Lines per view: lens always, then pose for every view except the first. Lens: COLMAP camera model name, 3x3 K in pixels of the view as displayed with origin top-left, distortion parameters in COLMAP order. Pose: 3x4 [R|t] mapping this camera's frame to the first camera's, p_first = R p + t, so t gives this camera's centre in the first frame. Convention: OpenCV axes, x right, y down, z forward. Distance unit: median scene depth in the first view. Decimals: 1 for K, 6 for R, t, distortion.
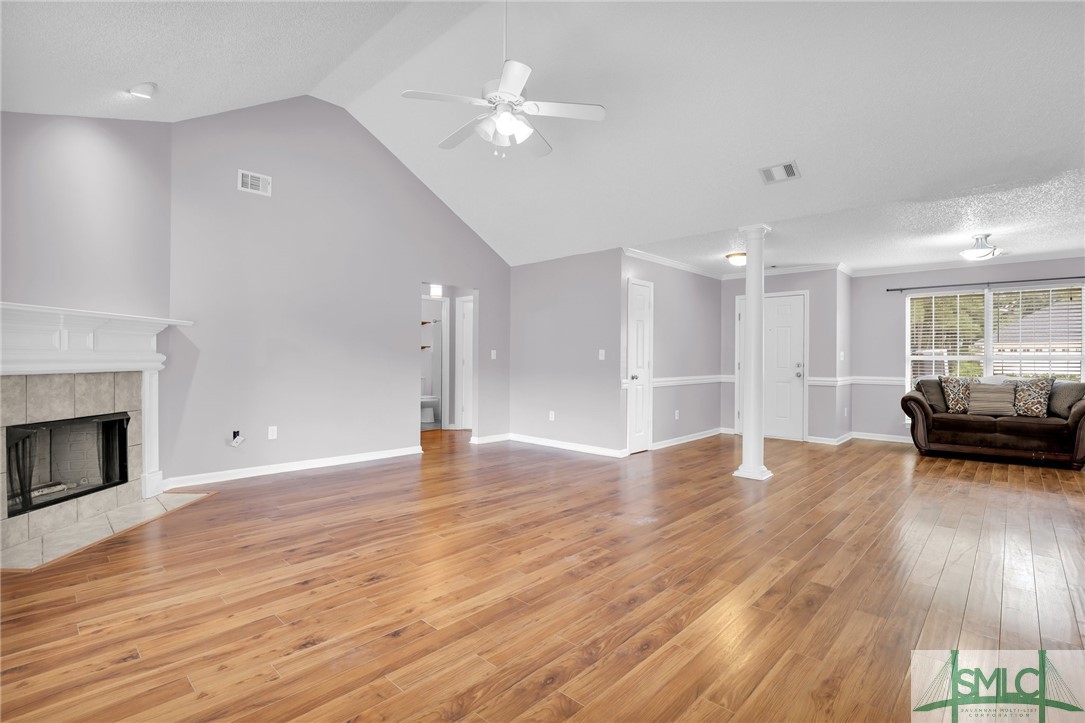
lens RADIAL K [[513.7, 0, 557.3], [0, 513.7, 356.2], [0, 0, 1]] dist [-0.029623, 0.005358]
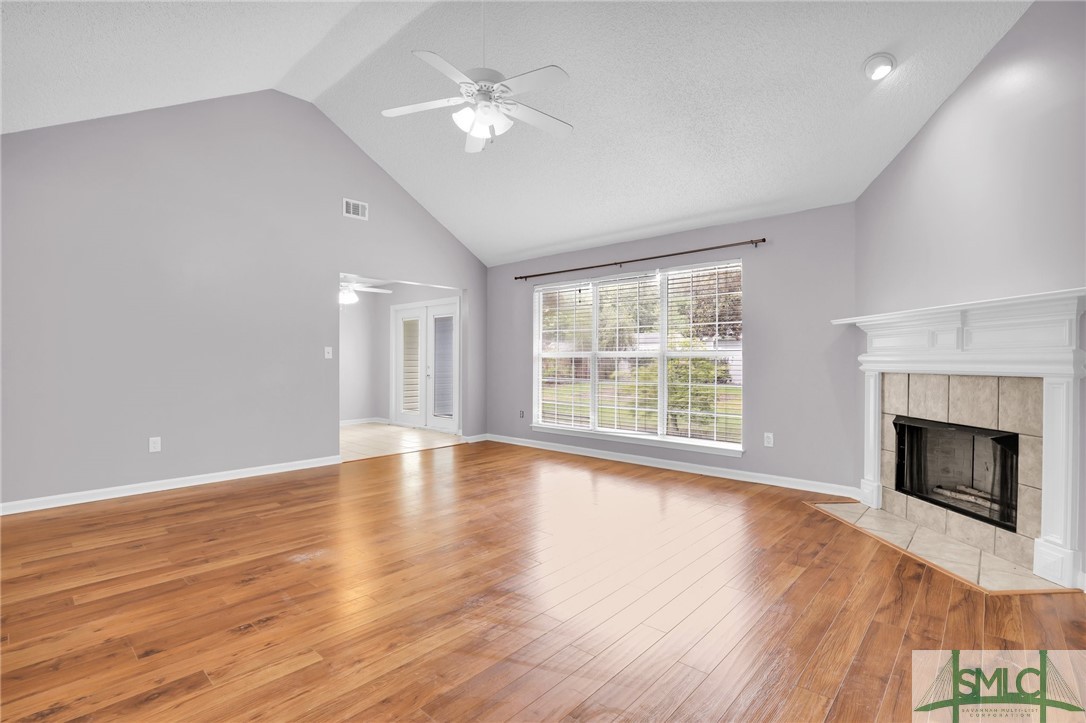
lens RADIAL K [[514.1, 0, 544.8], [0, 514.1, 360.2], [0, 0, 1]] dist [-0.029623, 0.005358]
pose [[-0.999992, -0.003481, 0.001811, -0.199281], [-0.003491, 0.999979, -0.005534, 0.013988], [-0.001792, -0.005540, -0.999983, 1.769760]]
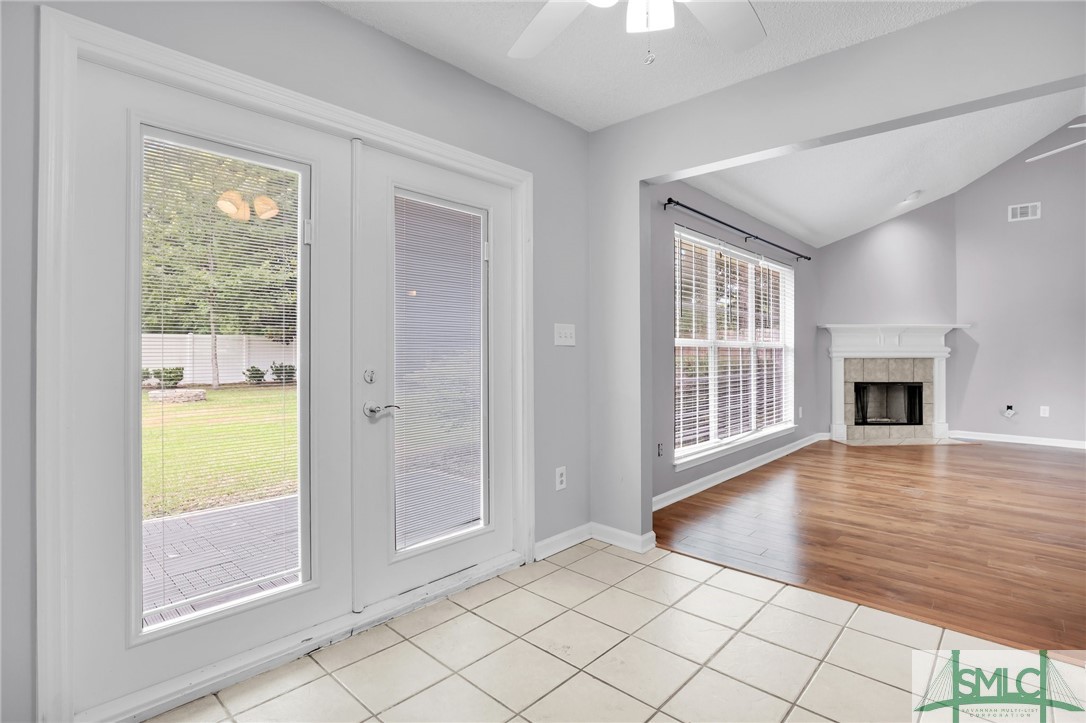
lens RADIAL K [[514.1, 0, 545.1], [0, 514.1, 353.6], [0, 0, 1]] dist [-0.029623, 0.005358]
pose [[0.001197, 0.003320, -0.999994, 0.845226], [0.002491, 0.999991, 0.003323, 0.007319], [0.999996, -0.002495, 0.001189, -0.255666]]
